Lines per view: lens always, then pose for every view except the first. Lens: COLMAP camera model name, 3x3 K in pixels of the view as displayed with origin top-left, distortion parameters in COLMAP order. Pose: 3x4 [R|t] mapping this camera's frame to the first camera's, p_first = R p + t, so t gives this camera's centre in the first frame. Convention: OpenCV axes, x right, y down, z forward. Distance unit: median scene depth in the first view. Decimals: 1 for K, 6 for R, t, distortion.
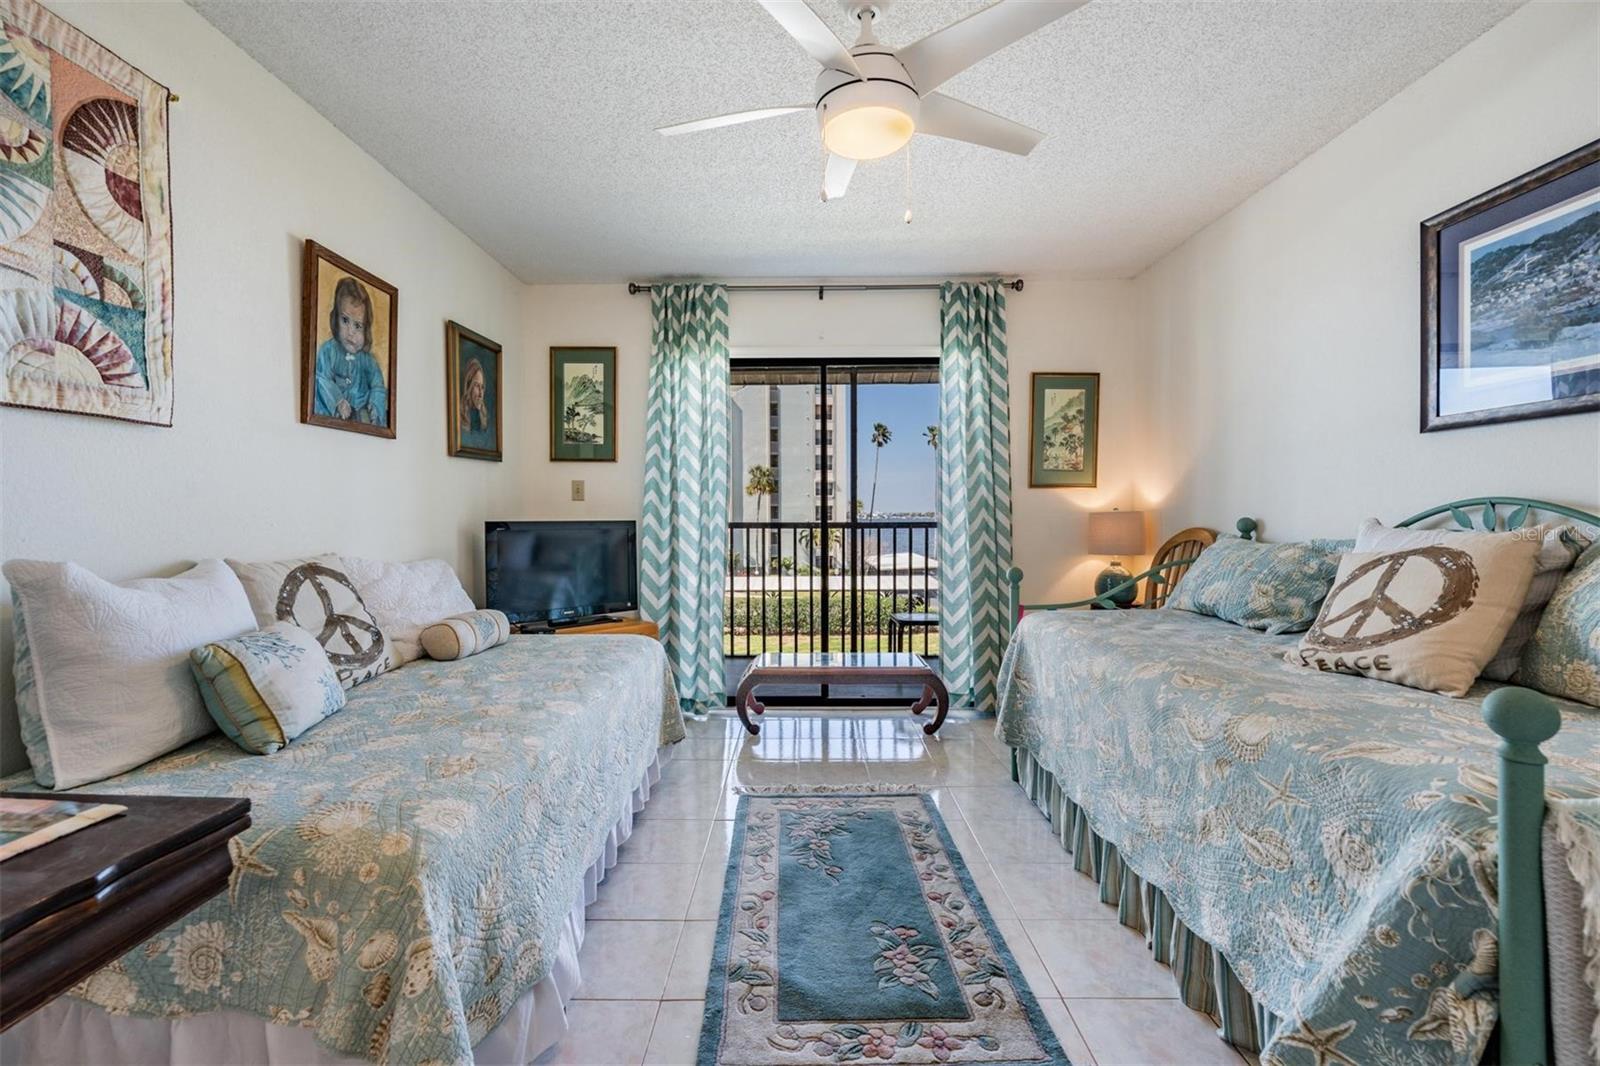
lens RADIAL K [[698.4, 0, 765.8], [0, 698.4, 528.8], [0, 0, 1]] dist [0.000697, -0.001082]
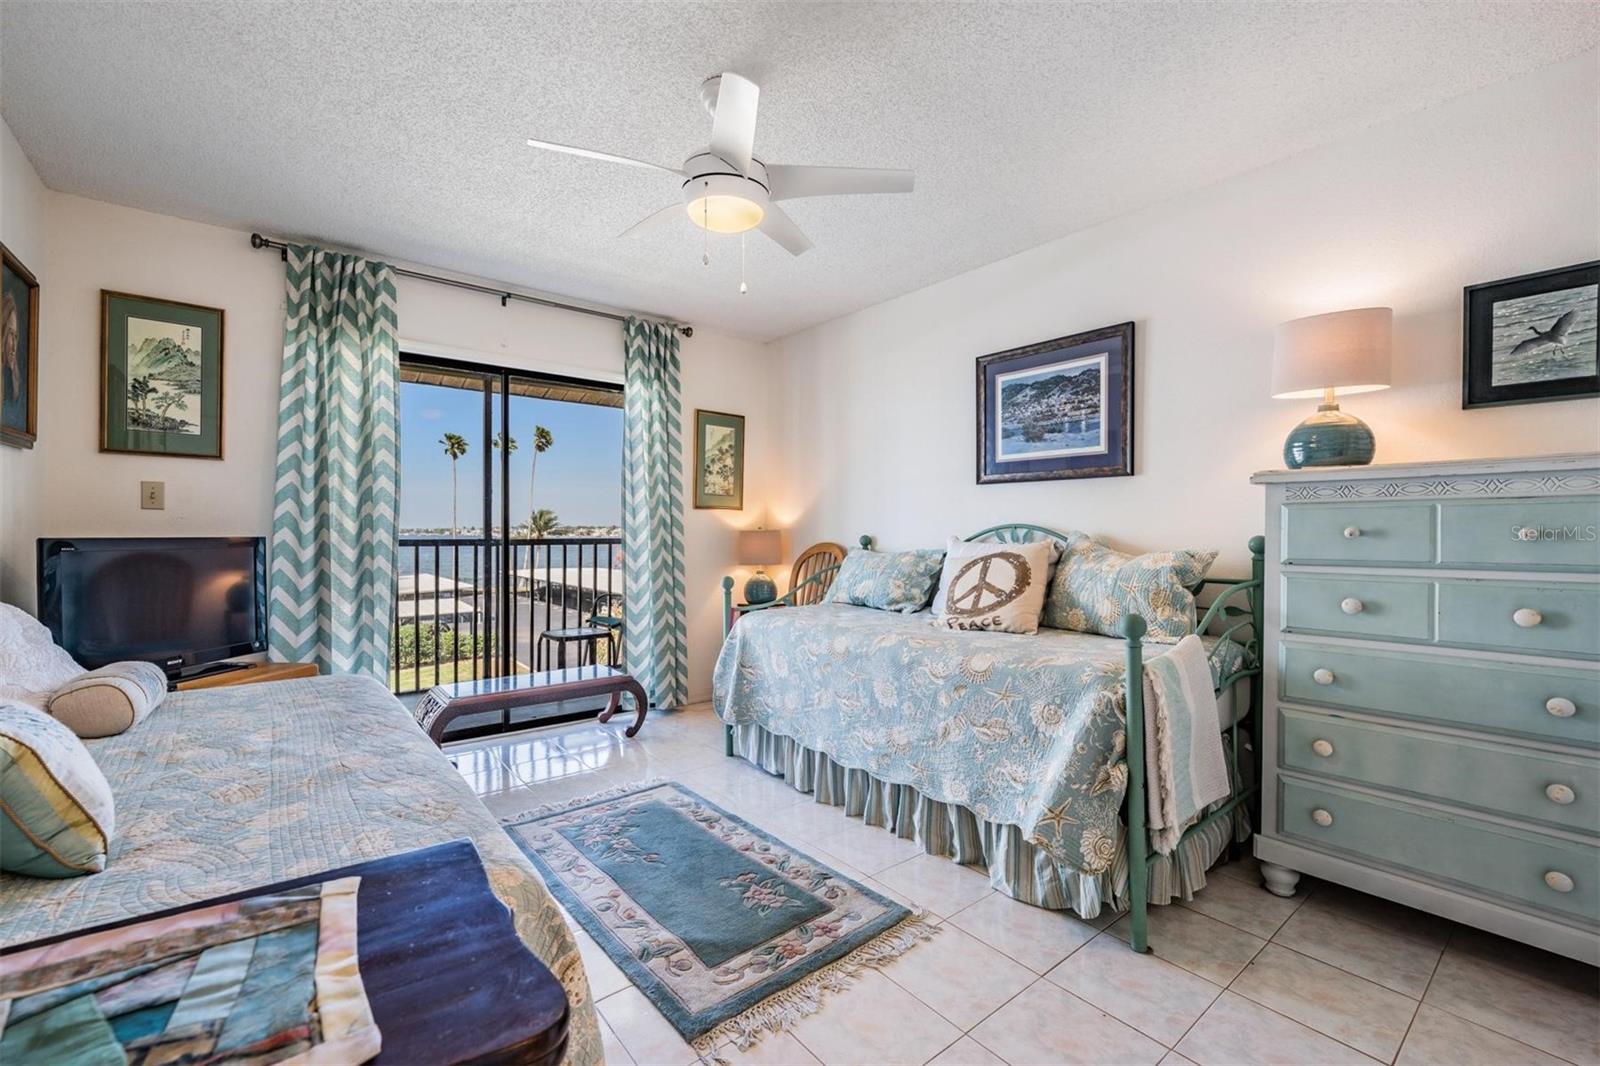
lens RADIAL K [[700.4, 0, 816.4], [0, 700.4, 536.3], [0, 0, 1]] dist [0.000220, 0.000087]
pose [[0.754181, 0.001453, 0.656665, -0.273988], [0.007554, 0.999912, -0.010888, 0.000683], [-0.656623, 0.013172, 0.754104, -0.000786]]
